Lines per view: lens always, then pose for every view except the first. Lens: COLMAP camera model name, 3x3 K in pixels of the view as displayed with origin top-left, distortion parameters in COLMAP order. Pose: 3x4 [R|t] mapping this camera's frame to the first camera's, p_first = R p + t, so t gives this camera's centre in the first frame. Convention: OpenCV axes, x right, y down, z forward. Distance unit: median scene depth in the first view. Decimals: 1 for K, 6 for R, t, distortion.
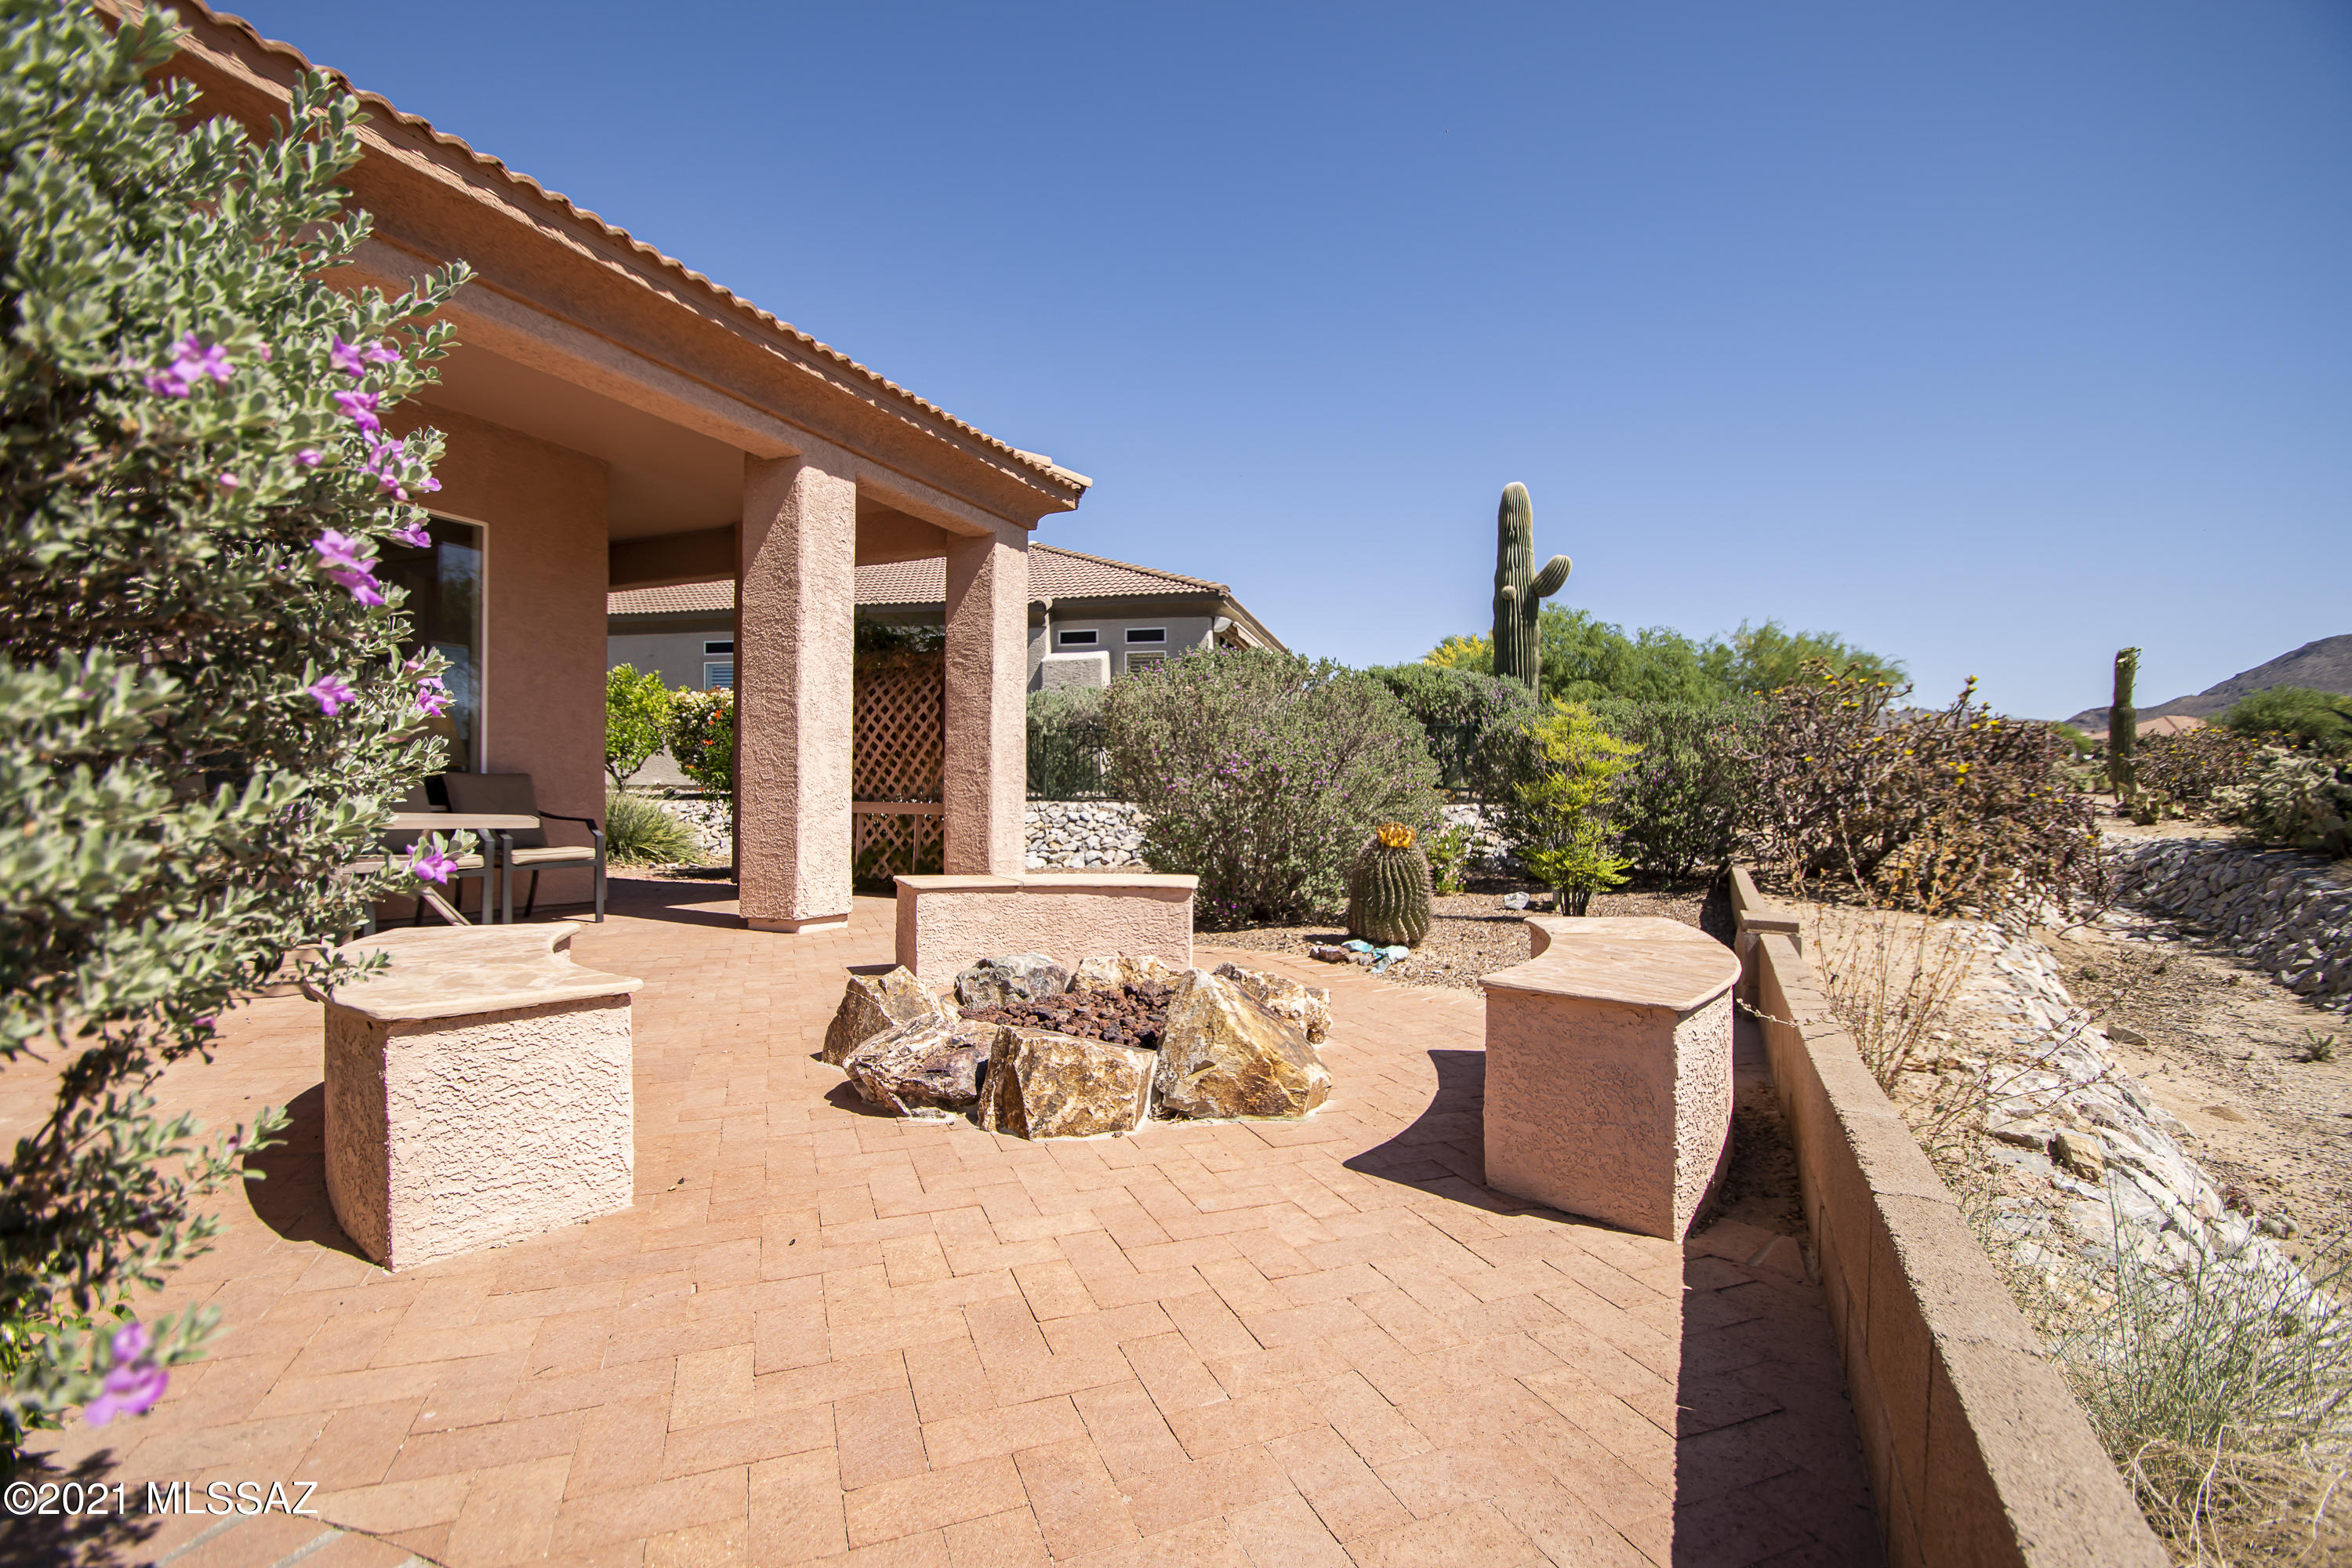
lens RADIAL K [[1052.8, 0, 1237.2], [0, 1052.8, 811.4], [0, 0, 1]] dist [0.004501, -0.007277]
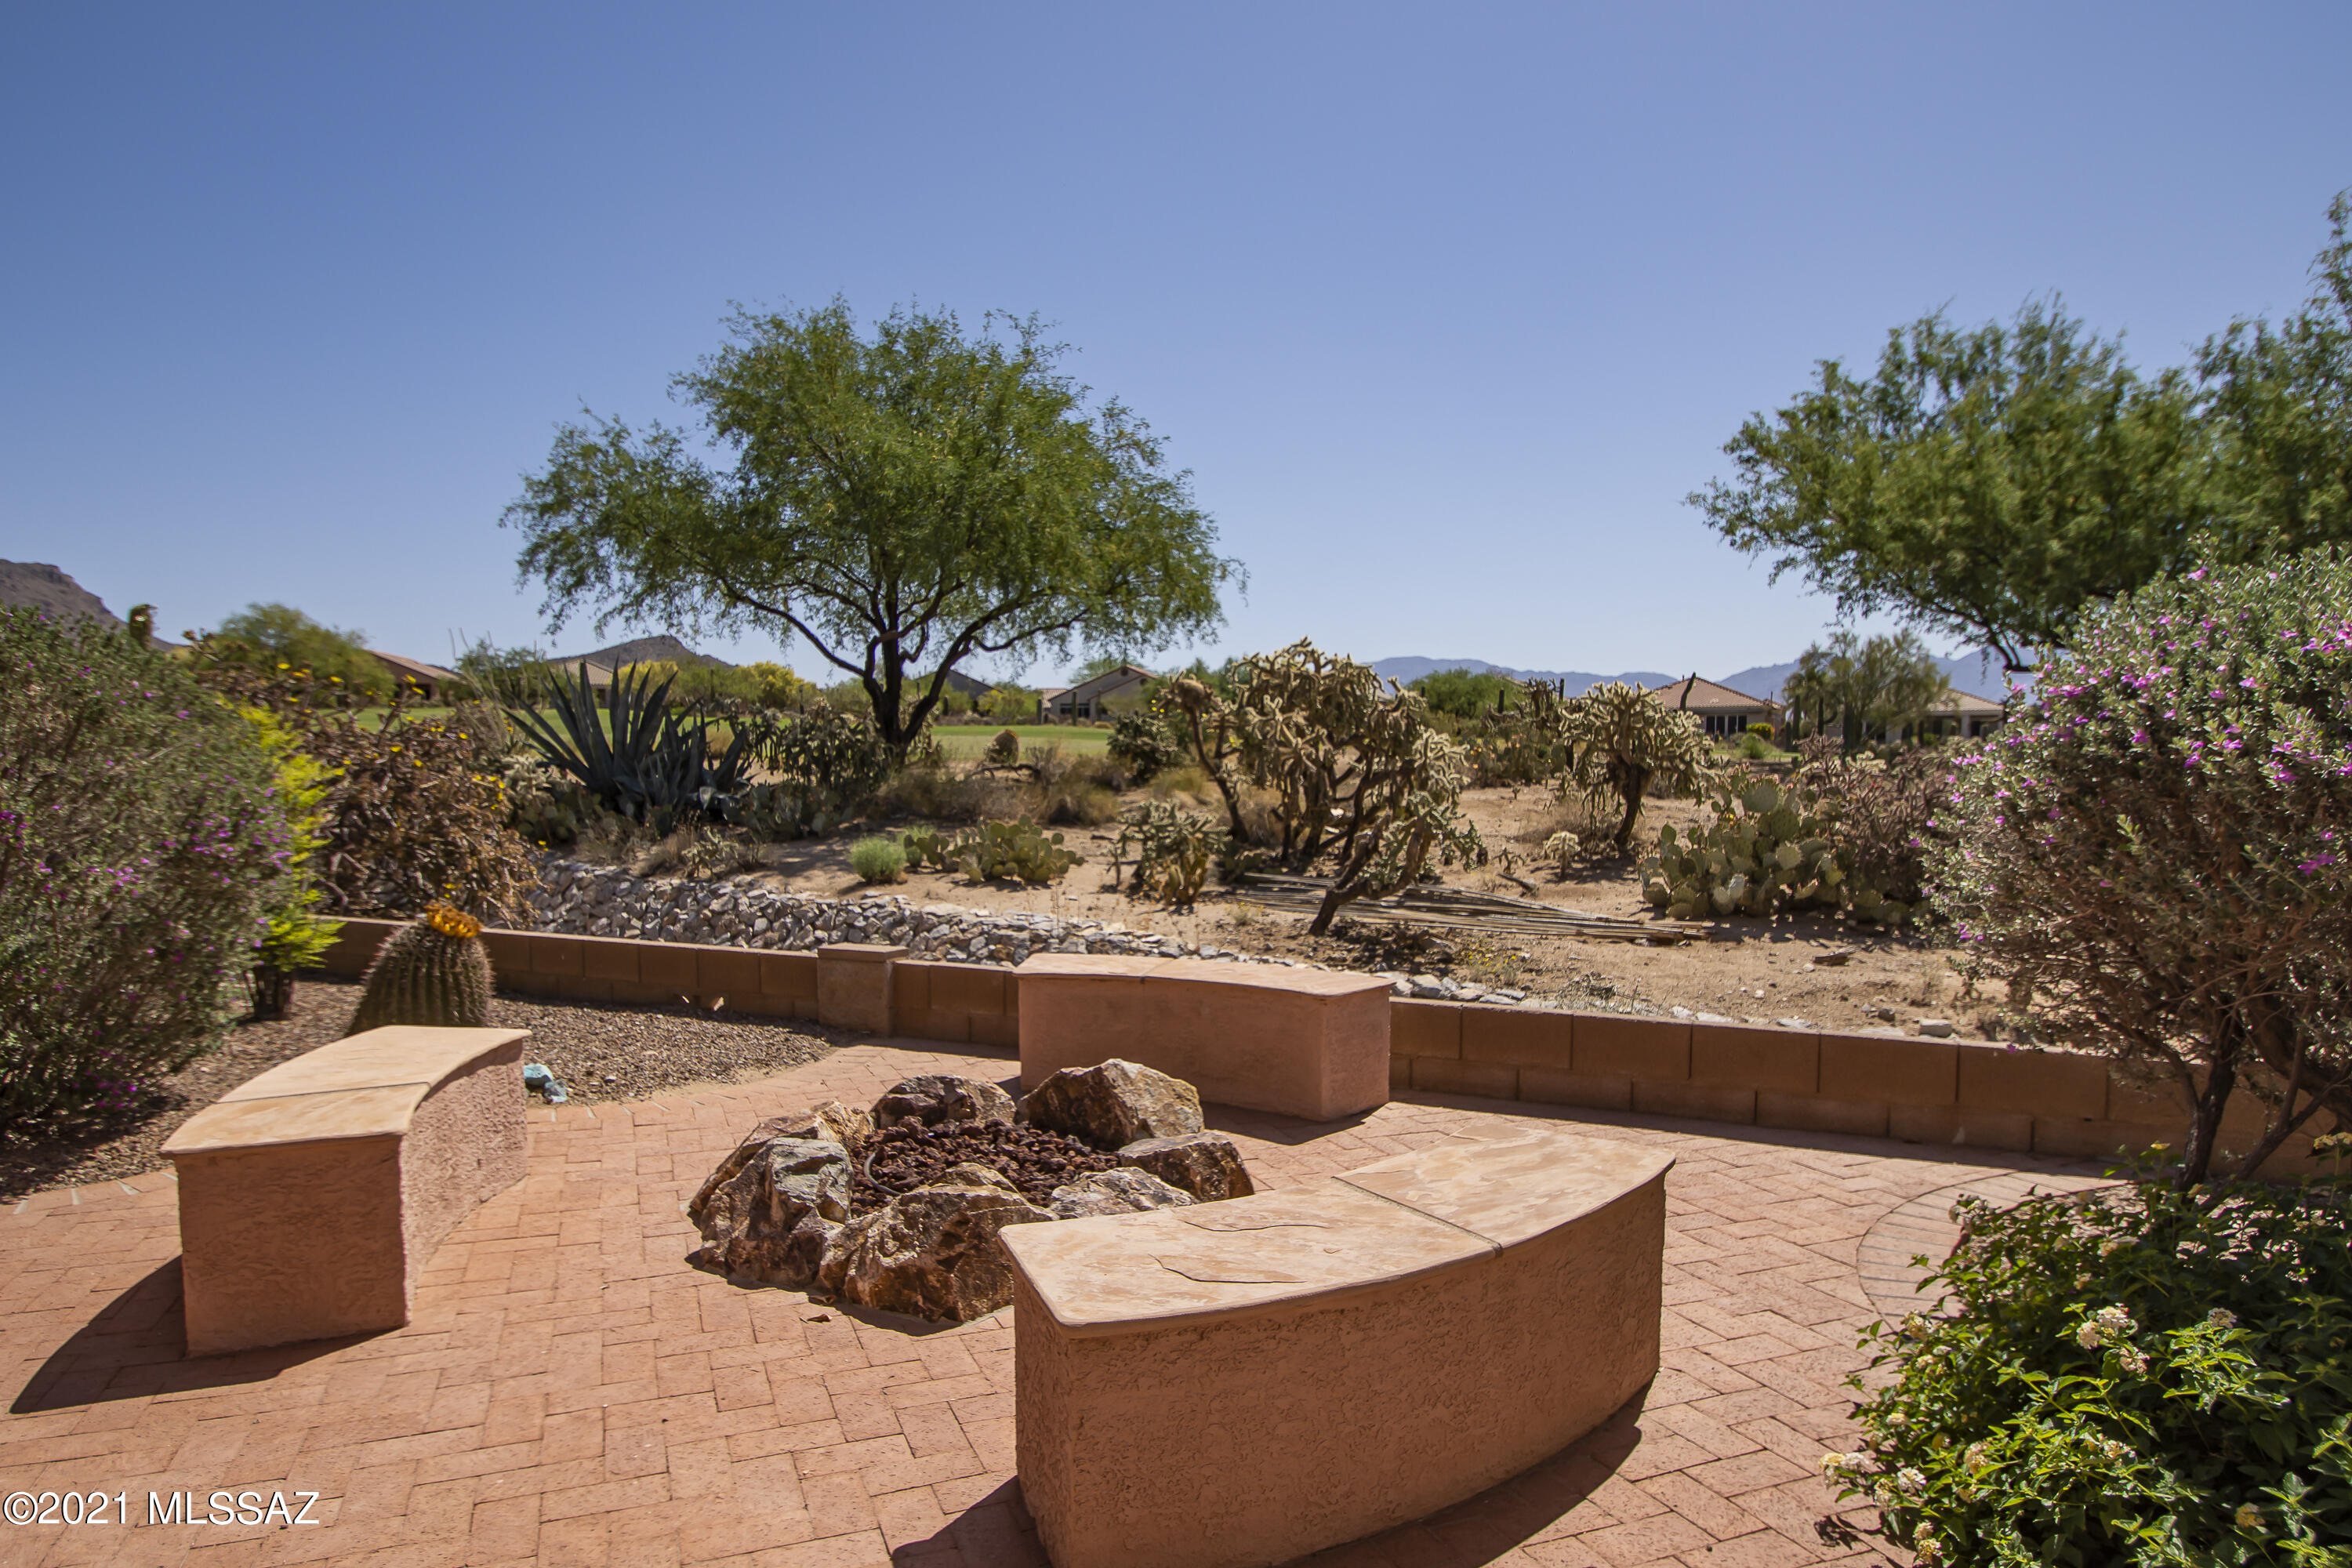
lens RADIAL K [[1396.1, 0, 1171.3], [0, 1396.1, 883.9], [0, 0, 1]] dist [-0.026169, 0.006654]
pose [[0.046349, -0.096362, 0.994267, -0.706772], [0.016726, 0.995272, 0.095680, -0.080995], [-0.998785, 0.012195, 0.047741, 0.429232]]
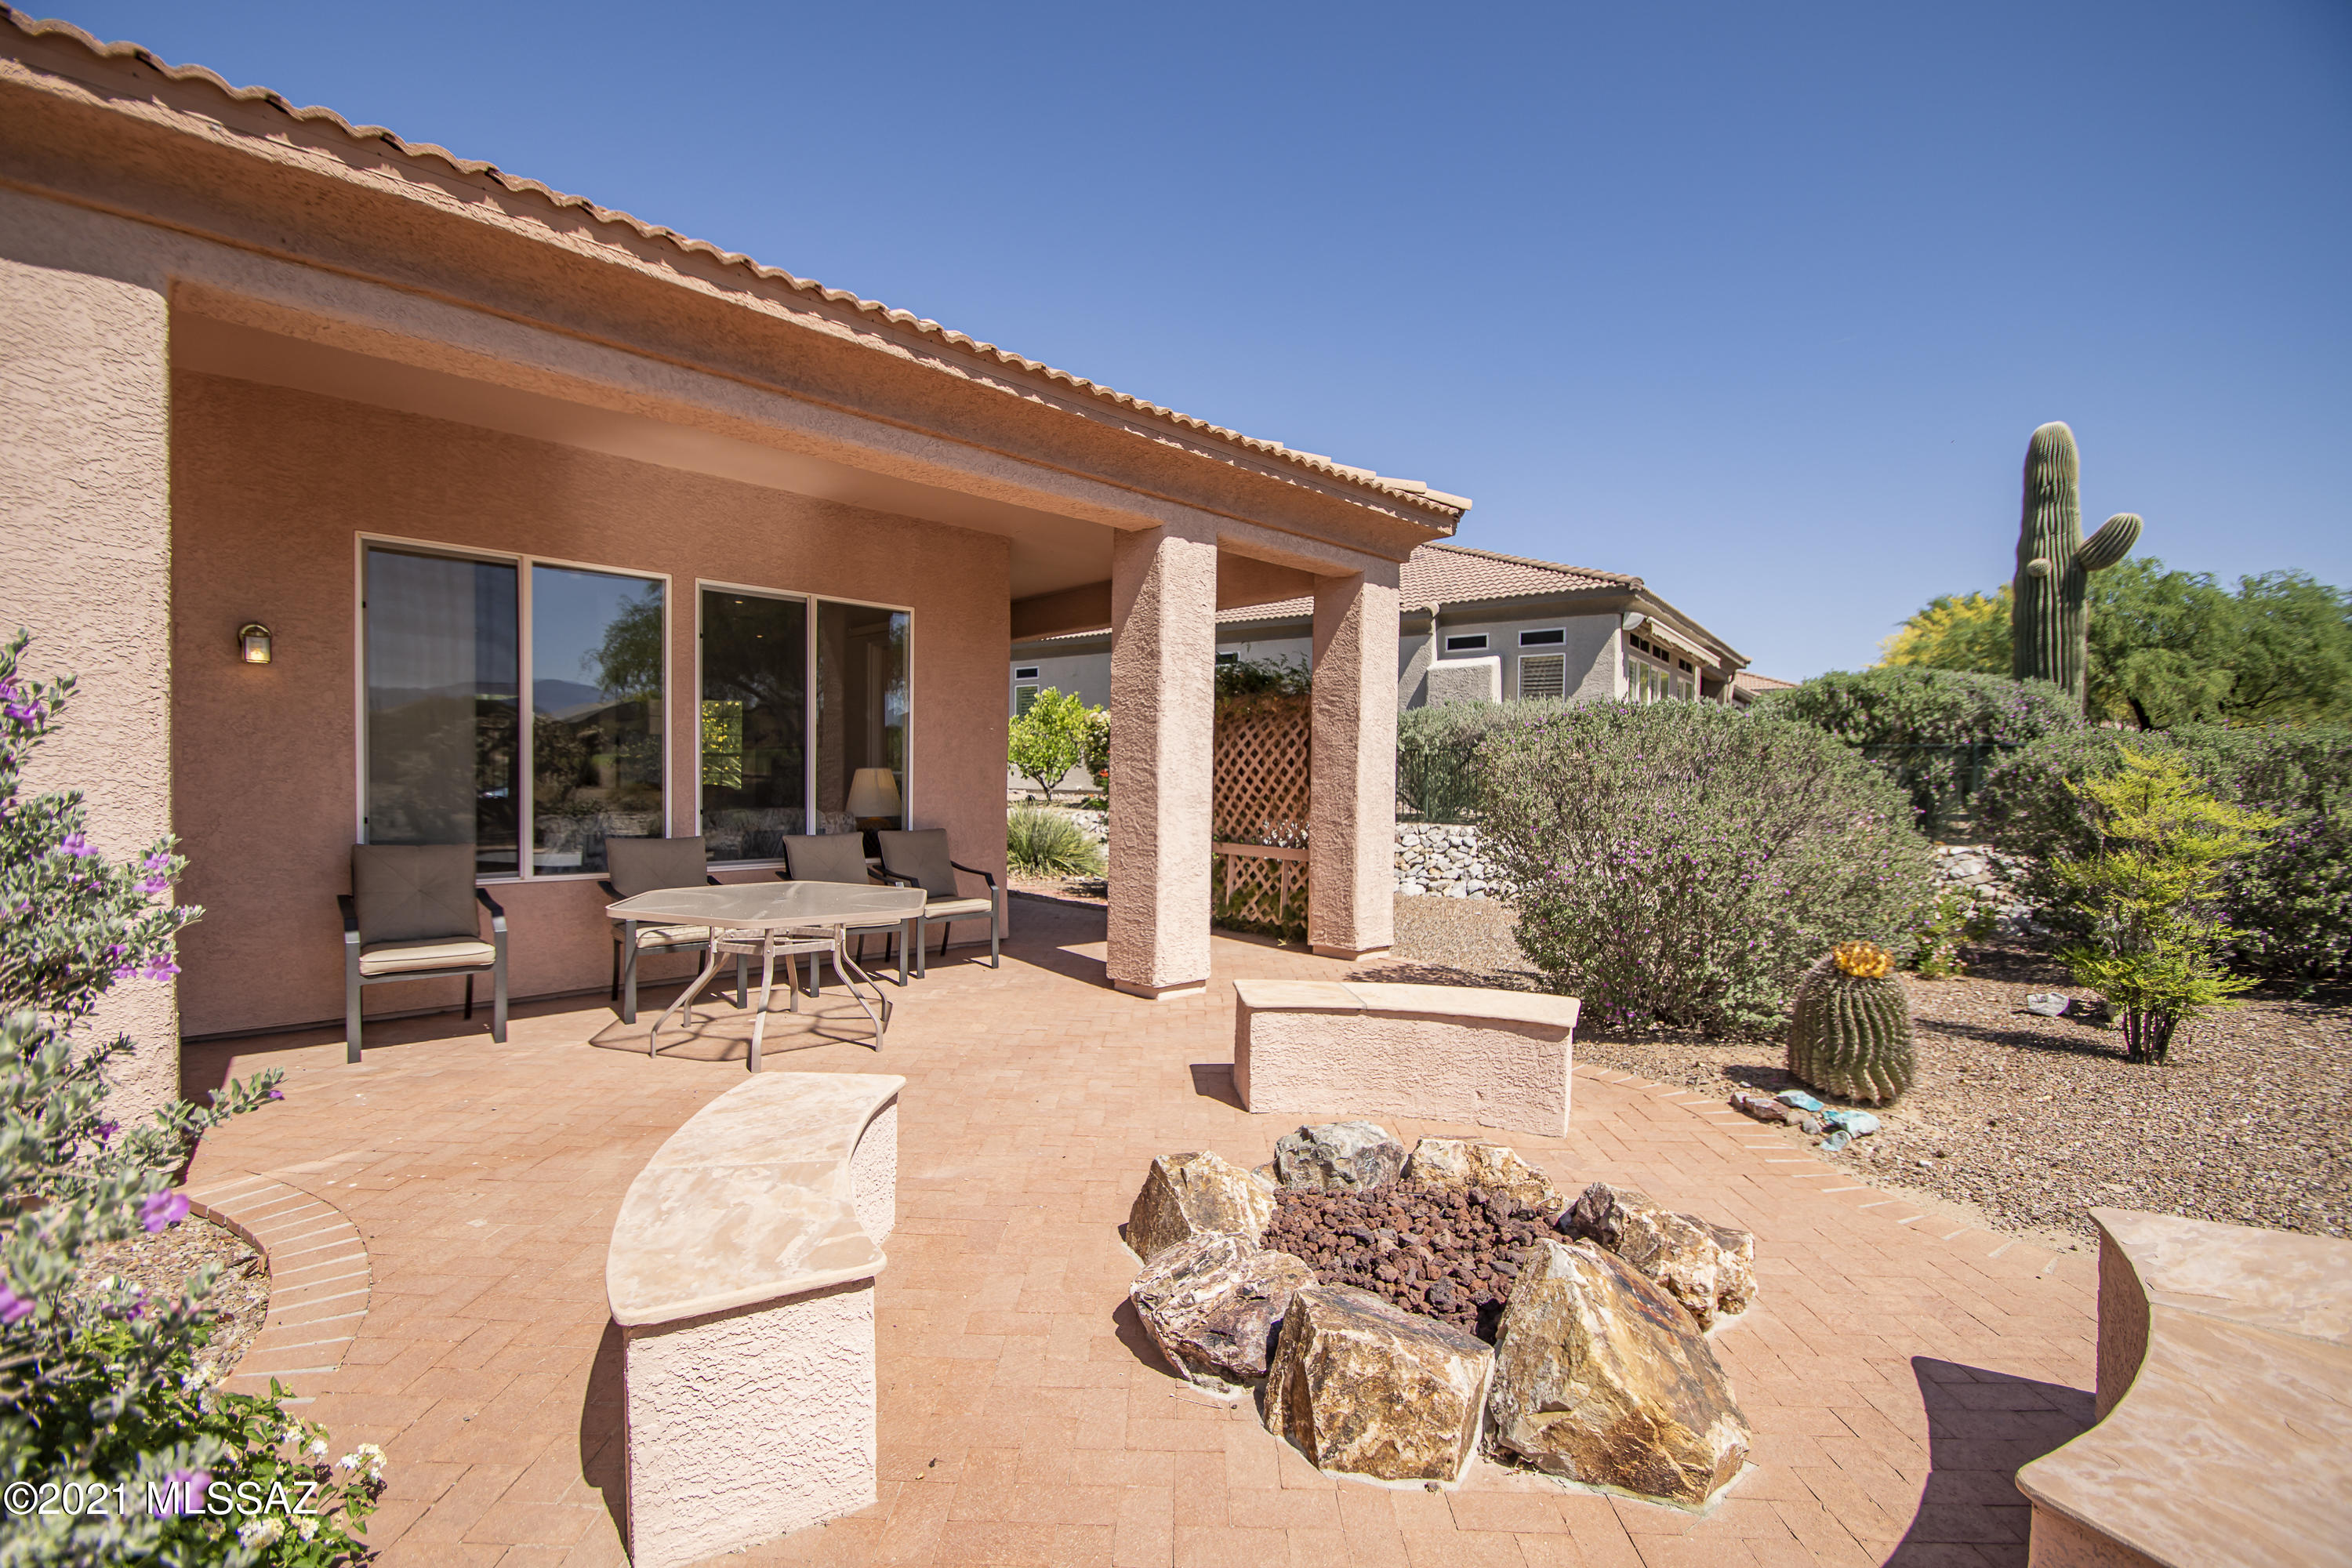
lens RADIAL K [[1052.8, 0, 1175.2], [0, 1052.8, 805.0], [0, 0, 1]] dist [0.004501, -0.007277]
pose [[0.910434, 0.016090, -0.413342, 0.011242], [-0.012044, 0.999851, 0.012394, -0.085542], [0.413480, -0.006305, 0.910492, 0.096771]]
